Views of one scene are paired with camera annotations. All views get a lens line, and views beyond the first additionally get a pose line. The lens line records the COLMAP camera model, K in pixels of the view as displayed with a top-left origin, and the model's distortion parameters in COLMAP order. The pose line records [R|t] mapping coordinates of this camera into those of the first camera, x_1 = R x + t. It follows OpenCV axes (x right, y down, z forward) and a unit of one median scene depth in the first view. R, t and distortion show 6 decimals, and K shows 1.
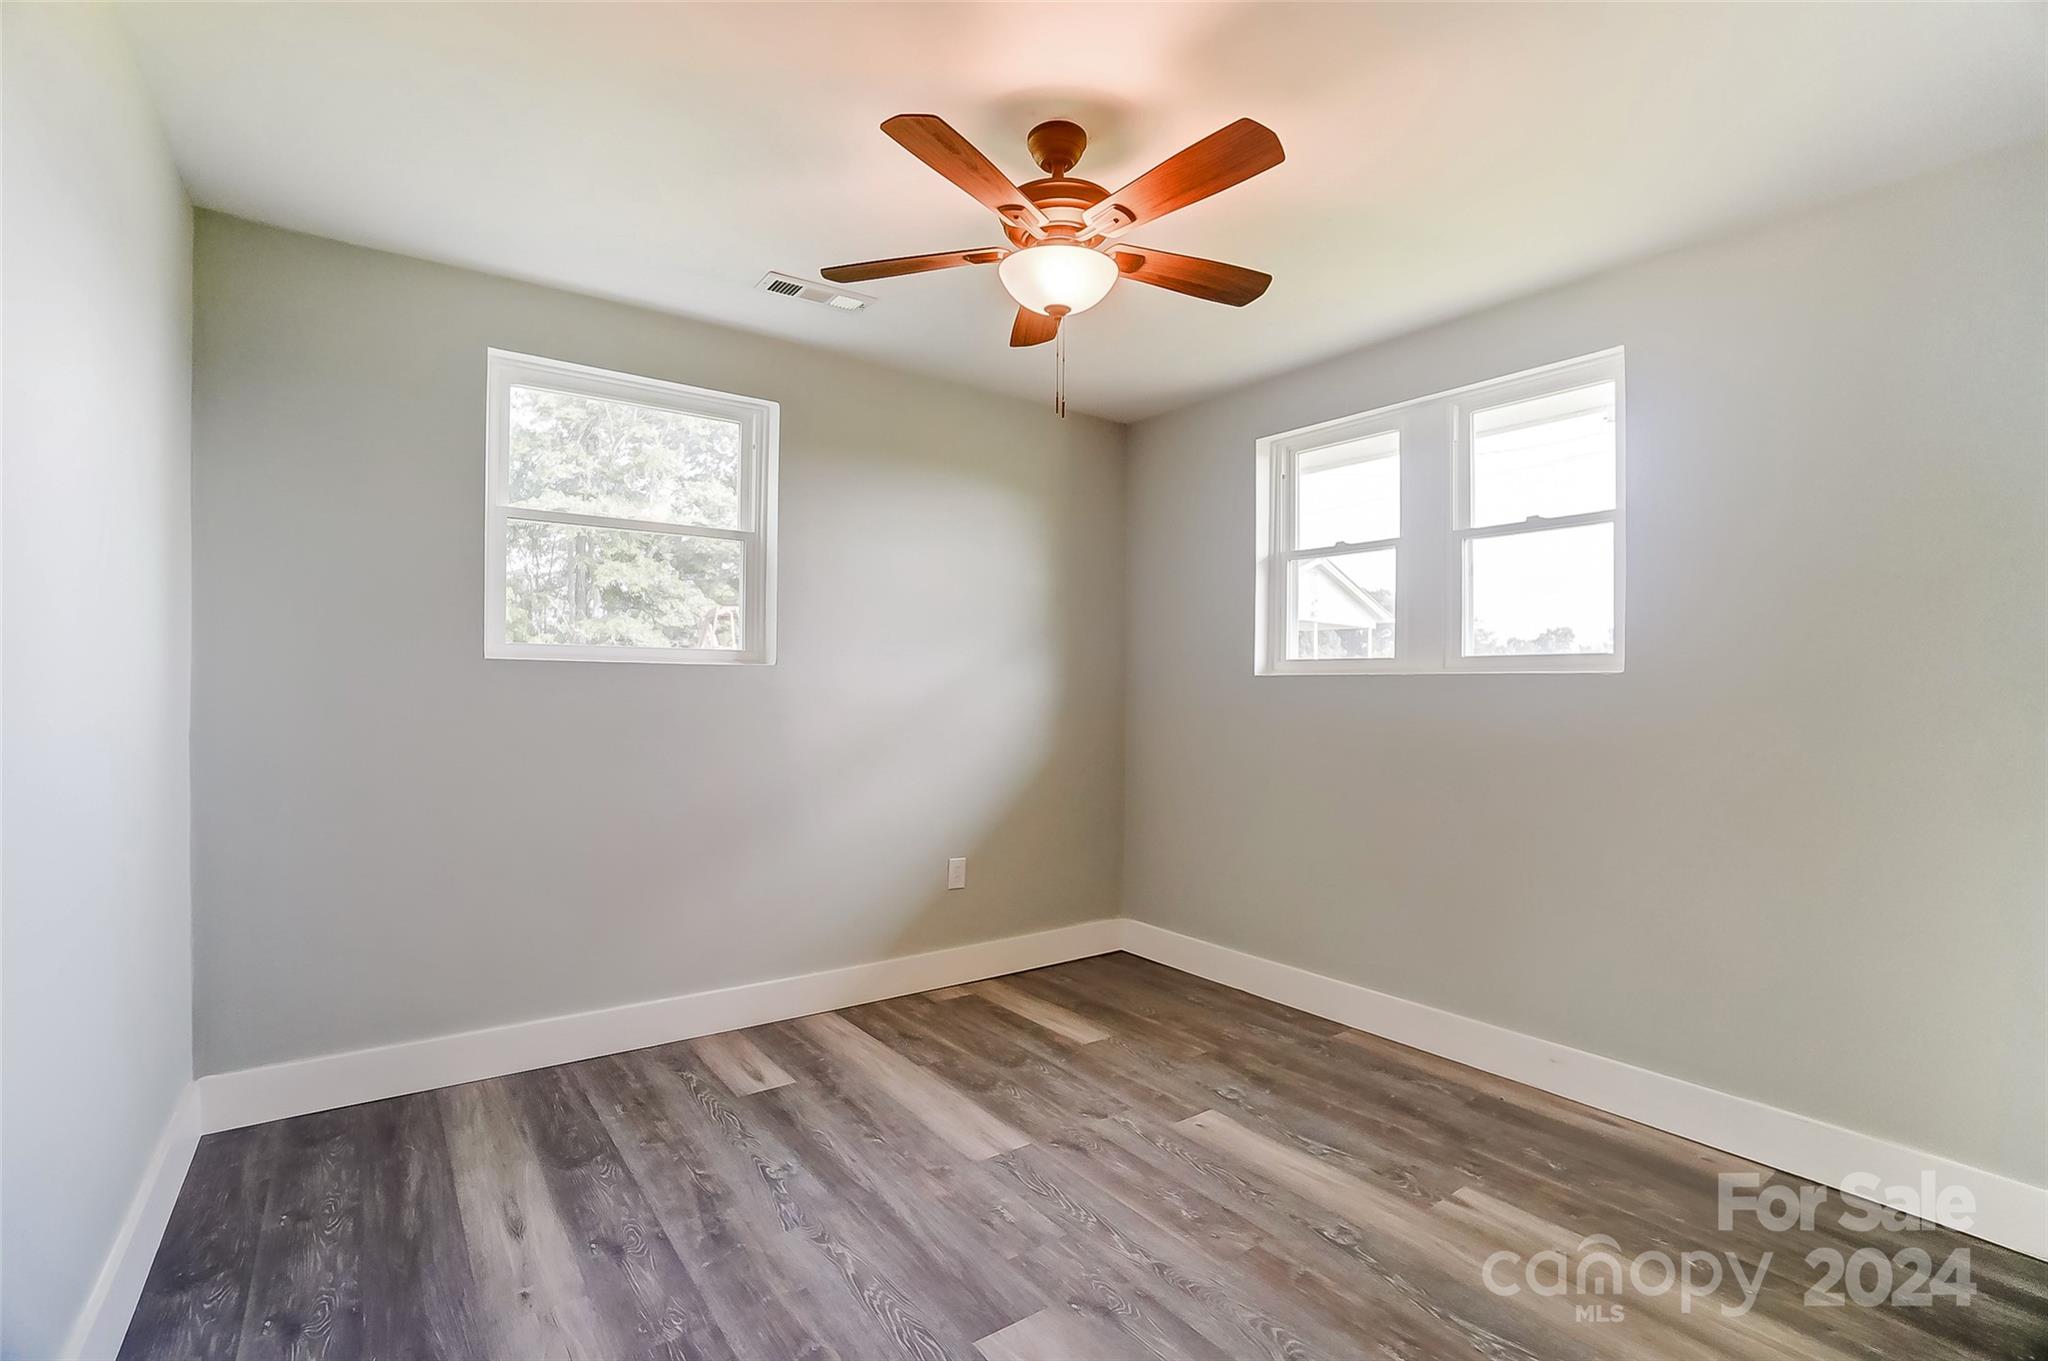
lens RADIAL K [[914.1, 0, 1005.3], [0, 914.1, 686.7], [0, 0, 1]] dist [-0.064514, 0.023580]
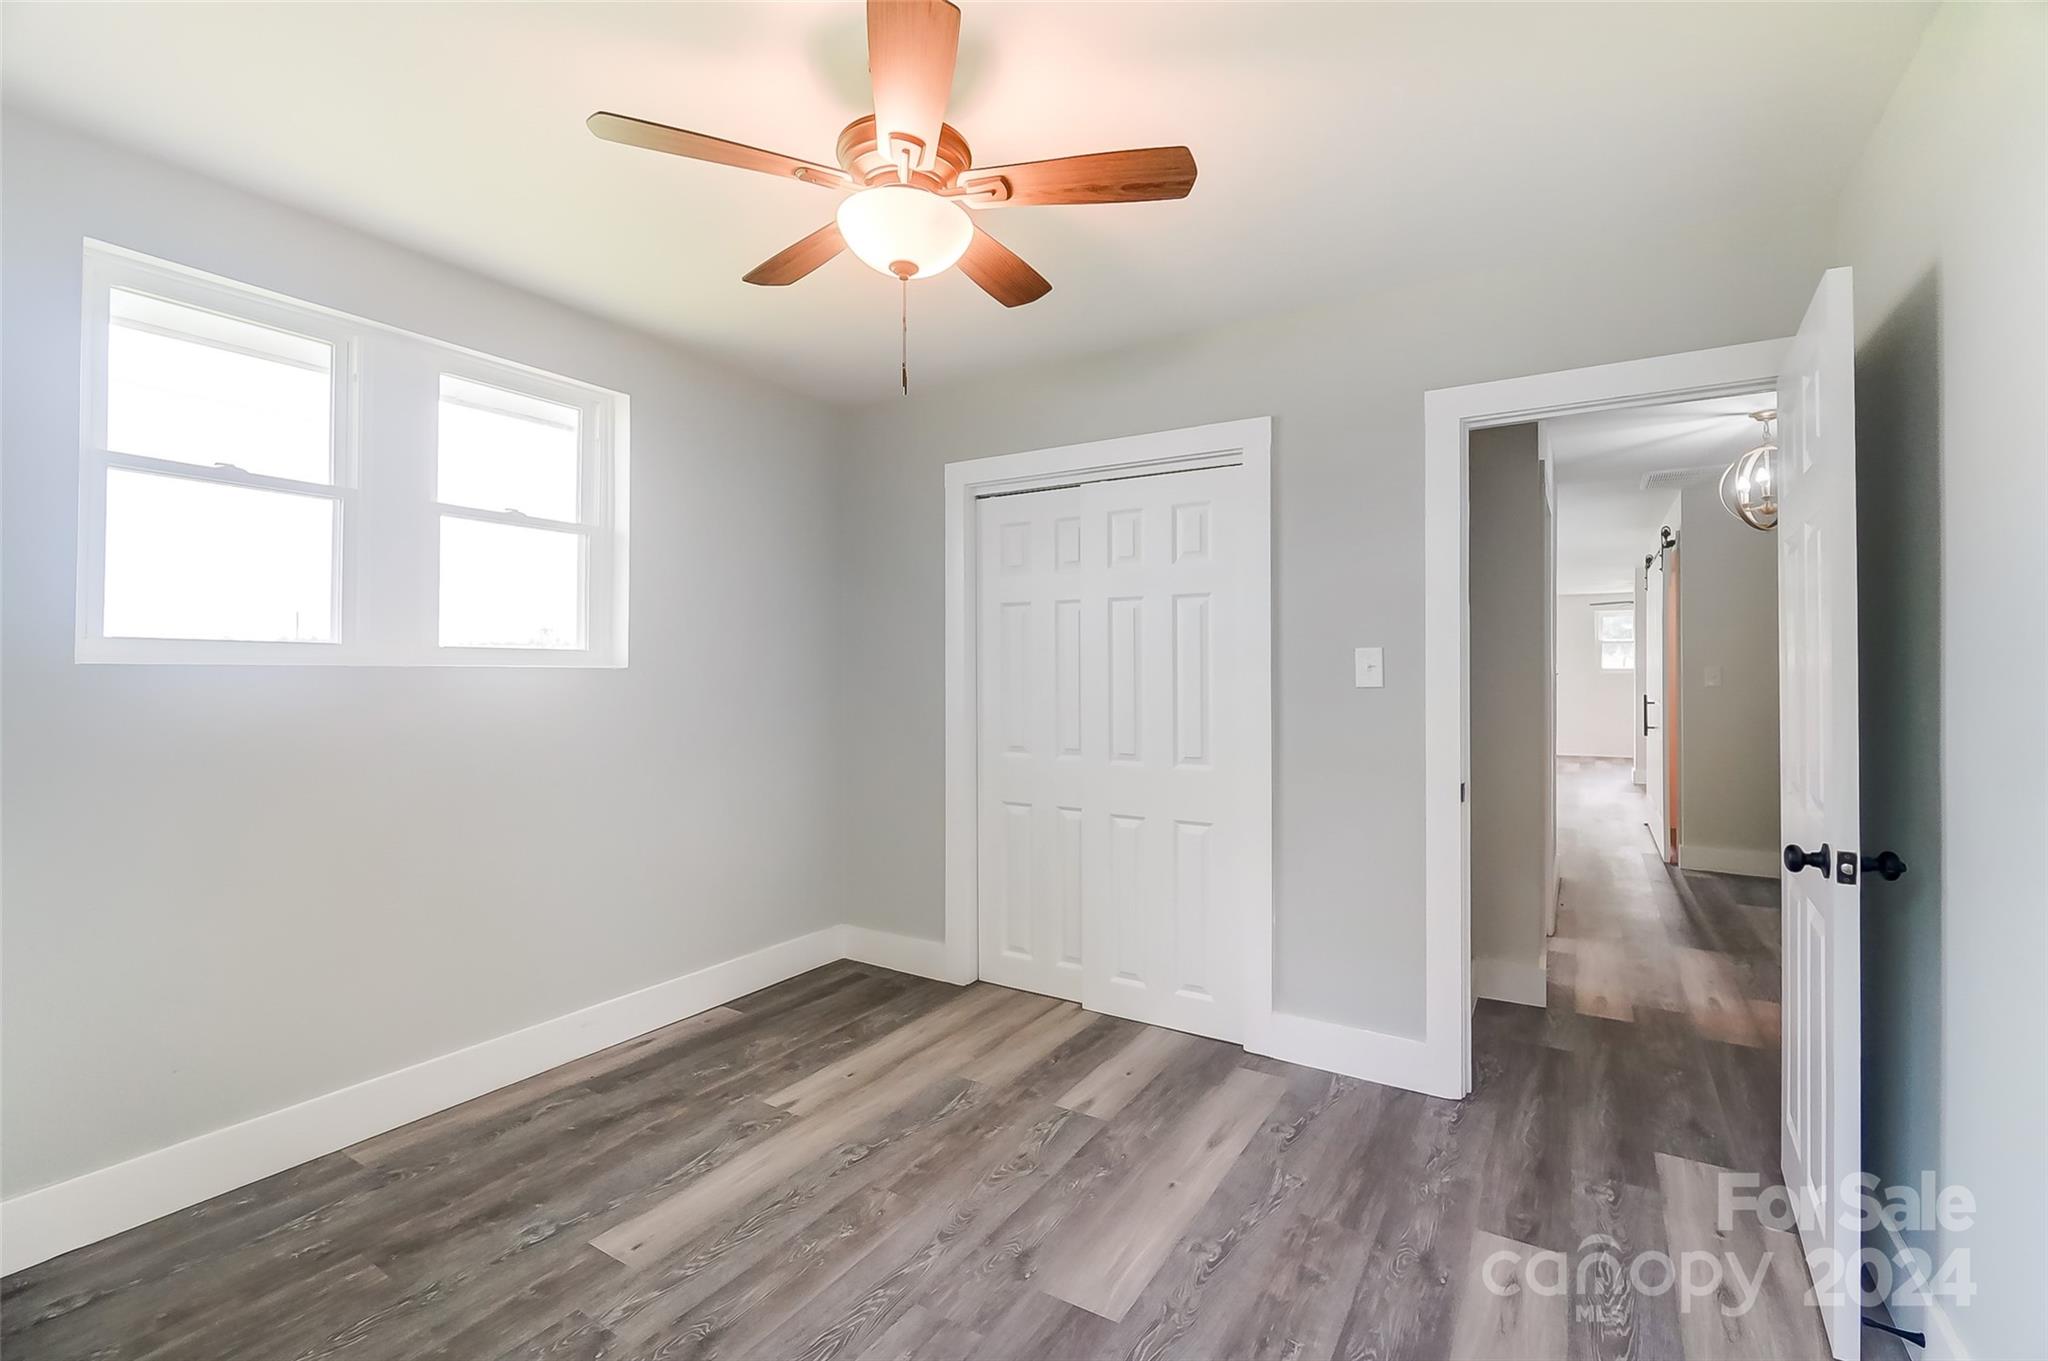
lens RADIAL K [[914.1, 0, 1005.3], [0, 914.1, 686.7], [0, 0, 1]] dist [-0.064514, 0.023580]
pose [[-0.383166, -0.022848, 0.923397, -0.601246], [-0.004043, 0.999726, 0.023059, -0.021677], [-0.923670, 0.005103, -0.383154, 0.975307]]
